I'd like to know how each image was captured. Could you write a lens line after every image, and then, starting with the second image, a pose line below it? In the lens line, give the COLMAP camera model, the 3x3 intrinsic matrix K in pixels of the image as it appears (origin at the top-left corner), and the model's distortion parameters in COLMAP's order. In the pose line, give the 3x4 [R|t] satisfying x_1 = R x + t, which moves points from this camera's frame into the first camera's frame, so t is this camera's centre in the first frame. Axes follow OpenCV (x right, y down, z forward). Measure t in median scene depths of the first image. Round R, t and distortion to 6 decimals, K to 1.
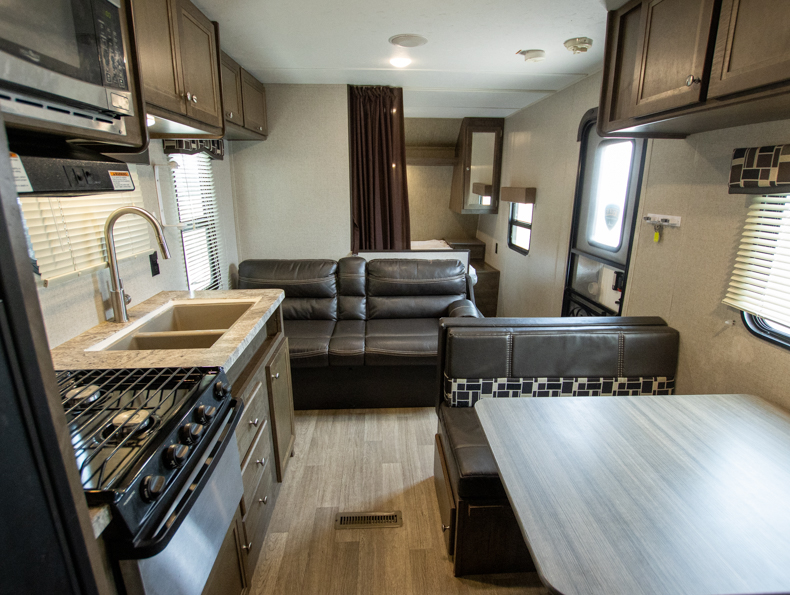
lens RADIAL K [[419.1, 0, 399.9], [0, 419.1, 298.1], [0, 0, 1]] dist [-0.039178, 0.001109]
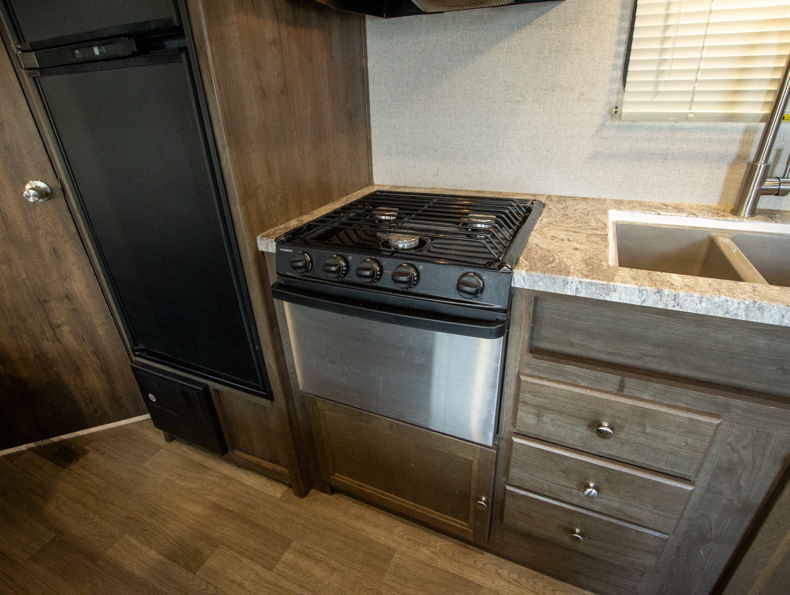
lens RADIAL K [[410.9, 0, 399.8], [0, 410.9, 297.5], [0, 0, 1]] dist [-0.032027, 0.002510]
pose [[-0.462505, 0.421240, -0.780158, 0.059656], [-0.196285, 0.809445, 0.553417, -0.043097], [0.864617, 0.409091, -0.291689, 0.419665]]
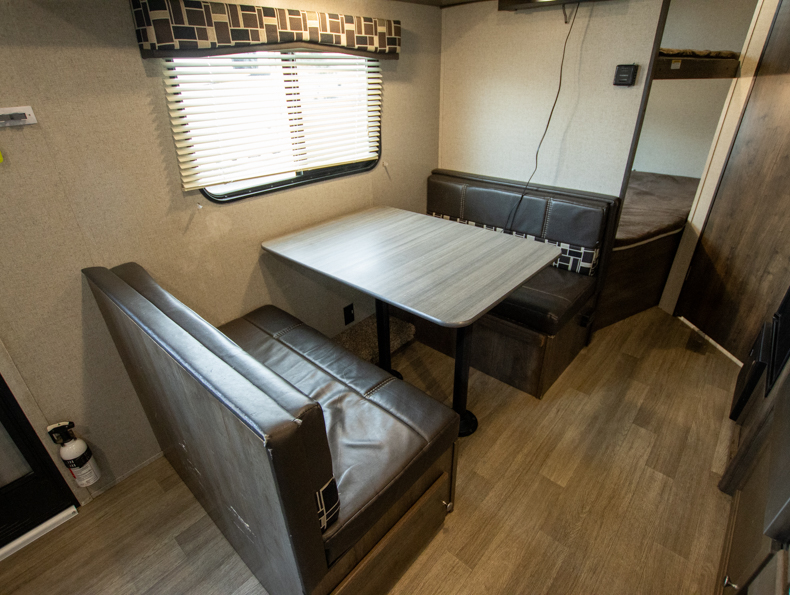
lens RADIAL K [[410.9, 0, 399.8], [0, 410.9, 297.5], [0, 0, 1]] dist [-0.032027, 0.002510]
pose [[-0.717035, -0.326798, 0.615682, -0.098464], [0.198447, 0.751022, 0.629750, -0.148003], [-0.668192, 0.573733, -0.473656, 0.643720]]
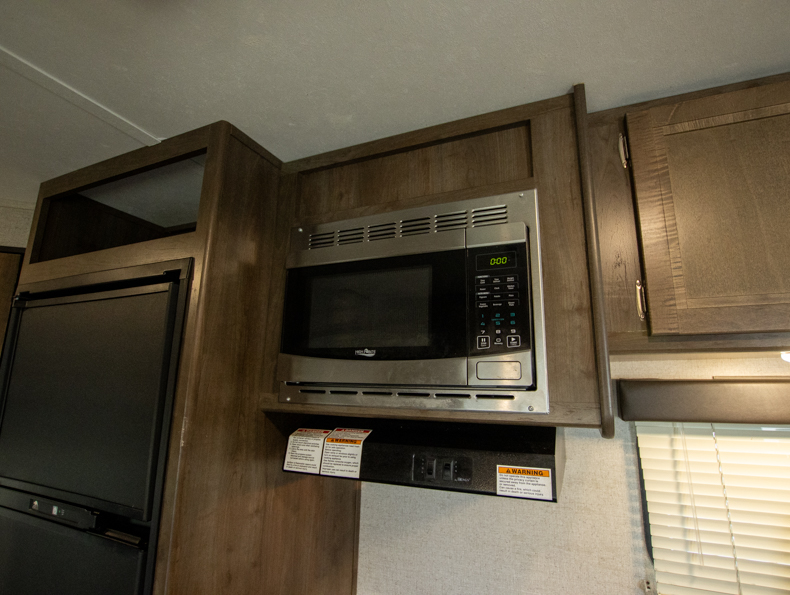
lens RADIAL K [[410.9, 0, 399.8], [0, 410.9, 297.5], [0, 0, 1]] dist [-0.032027, 0.002510]
pose [[-0.450949, -0.193394, -0.871346, 0.008233], [-0.247648, 0.965024, -0.086020, -0.153319], [0.857505, 0.176996, -0.483070, 0.359695]]
